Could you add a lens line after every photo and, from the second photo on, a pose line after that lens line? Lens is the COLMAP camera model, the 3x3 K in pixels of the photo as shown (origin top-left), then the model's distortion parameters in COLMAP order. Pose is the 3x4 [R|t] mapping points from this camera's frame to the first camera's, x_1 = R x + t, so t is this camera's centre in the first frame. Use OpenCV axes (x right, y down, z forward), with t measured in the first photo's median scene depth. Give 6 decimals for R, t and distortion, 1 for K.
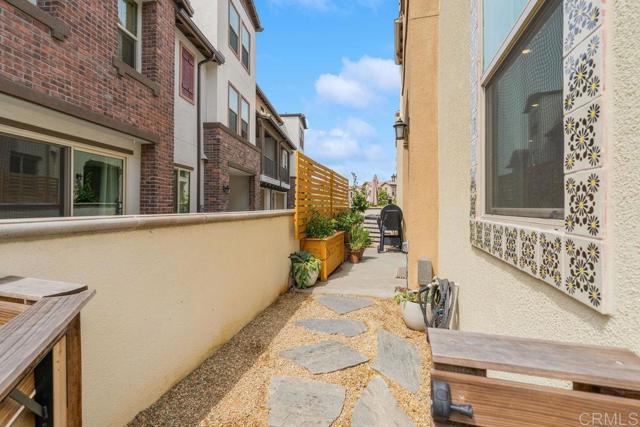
lens RADIAL K [[291.9, 0, 316.2], [0, 291.9, 208.3], [0, 0, 1]] dist [-0.009133, 0.000128]
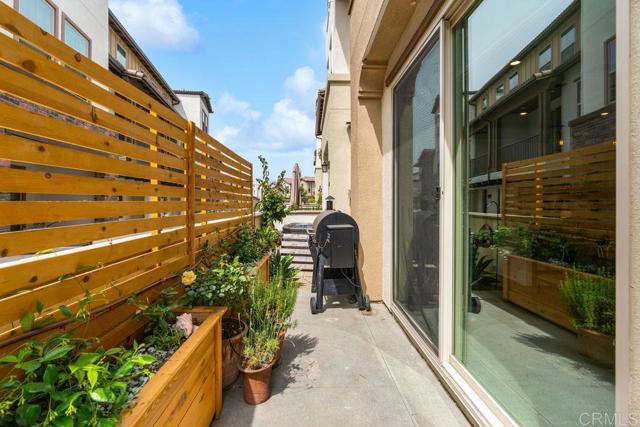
lens RADIAL K [[295.7, 0, 314.7], [0, 295.7, 212.3], [0, 0, 1]] dist [-0.001432, 0.000189]
pose [[0.962038, -0.018522, 0.272287, 0.061265], [0.011651, 0.999572, 0.026831, -0.020292], [-0.272667, -0.022640, 0.961842, 0.381667]]
